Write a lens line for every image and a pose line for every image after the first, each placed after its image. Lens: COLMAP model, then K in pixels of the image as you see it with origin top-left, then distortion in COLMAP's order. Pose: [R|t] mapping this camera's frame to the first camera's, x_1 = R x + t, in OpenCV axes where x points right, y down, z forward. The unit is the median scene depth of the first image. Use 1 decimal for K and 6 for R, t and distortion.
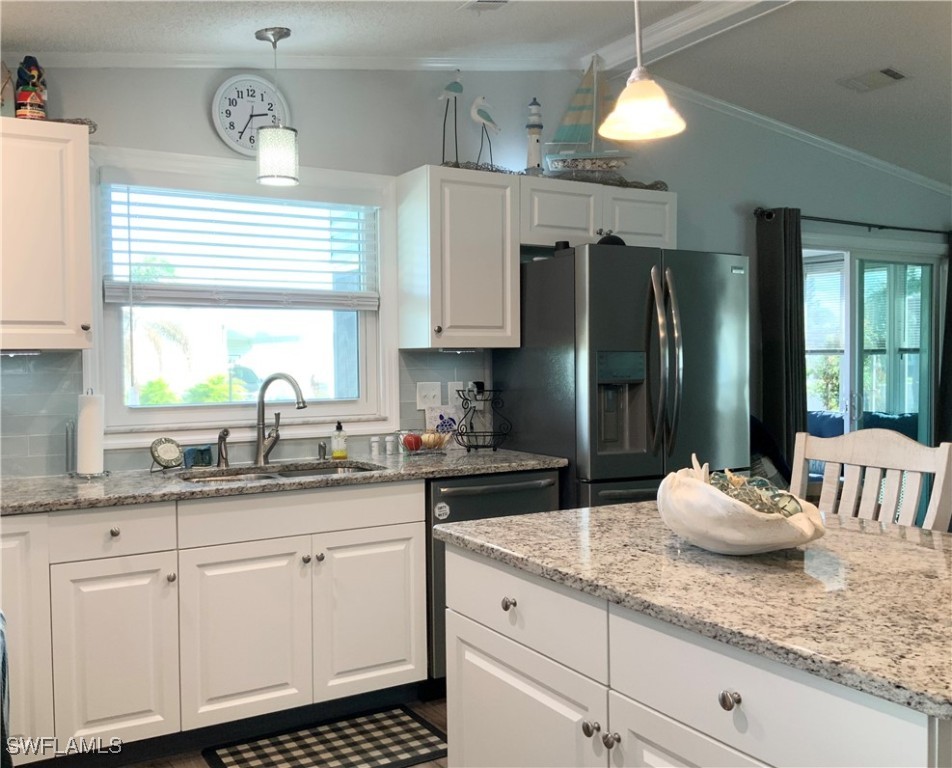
lens RADIAL K [[846.9, 0, 439.9], [0, 846.9, 390.1], [0, 0, 1]] dist [0.018375, -0.028736]
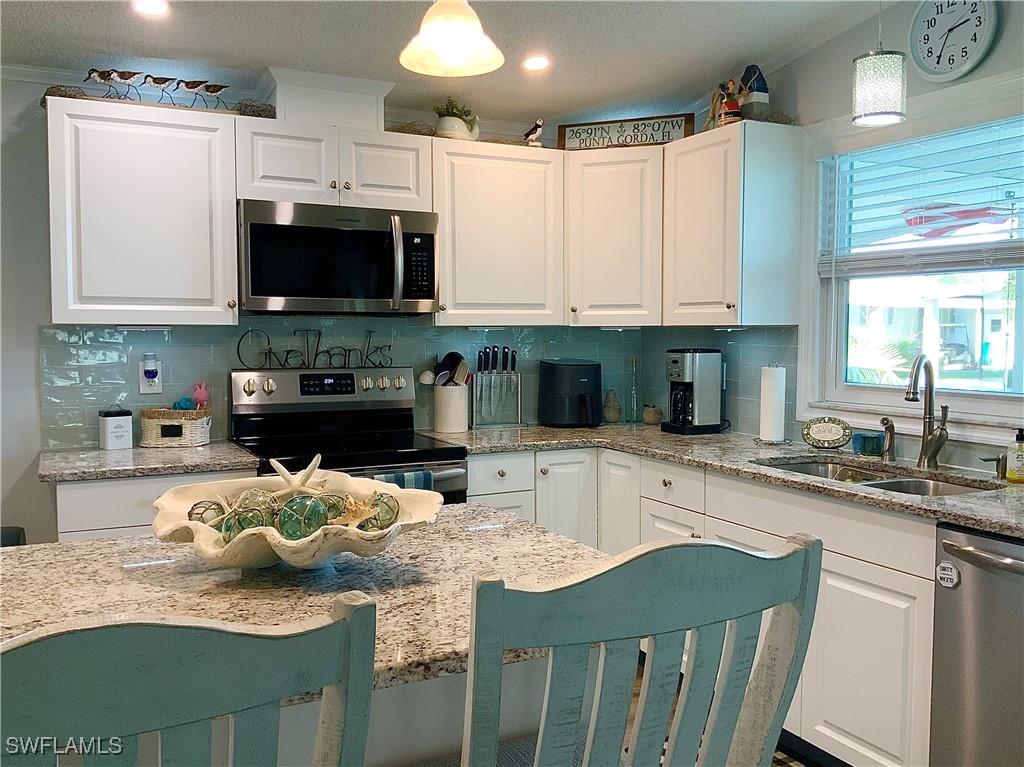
lens RADIAL K [[866.9, 0, 532.3], [0, 866.9, 386.1], [0, 0, 1]] dist [0.046973, -0.110521]
pose [[-0.002220, 0.076538, -0.997064, 0.617186], [-0.036363, 0.996401, 0.076568, -0.039291], [0.999336, 0.036426, 0.000571, 0.623181]]
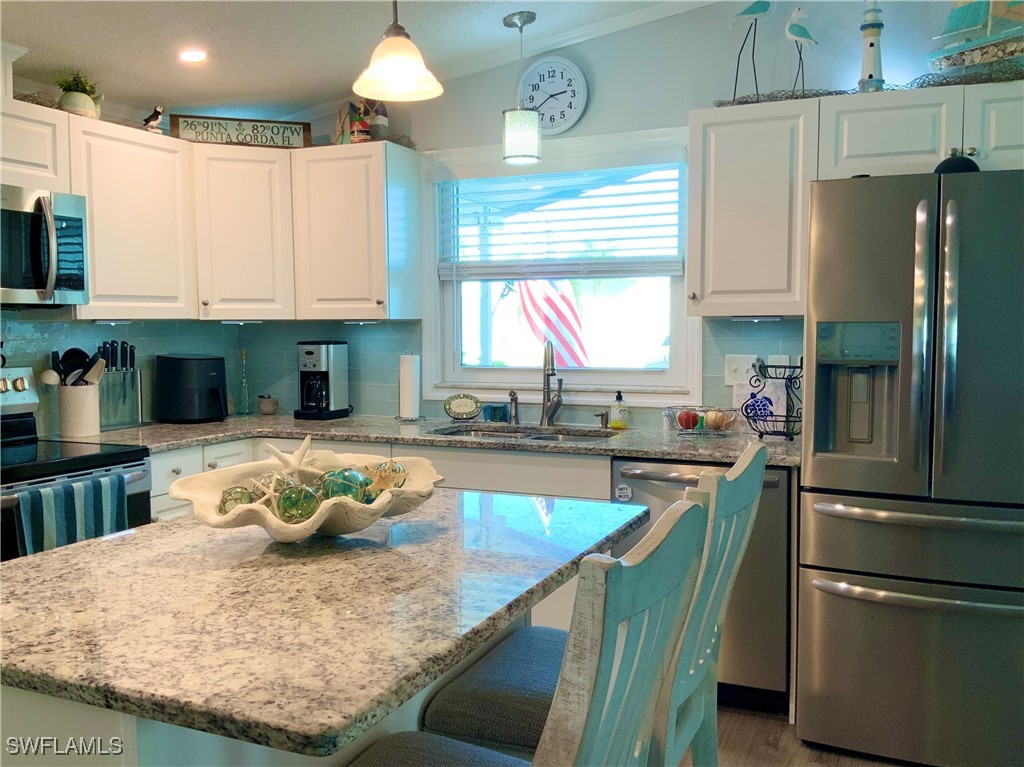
lens RADIAL K [[866.9, 0, 514.7], [0, 866.9, 390.7], [0, 0, 1]] dist [0.046973, -0.110521]
pose [[0.621706, 0.067142, -0.780368, 0.620424], [-0.031188, 0.997651, 0.060989, -0.022531], [0.782630, -0.013579, 0.622340, 0.287879]]
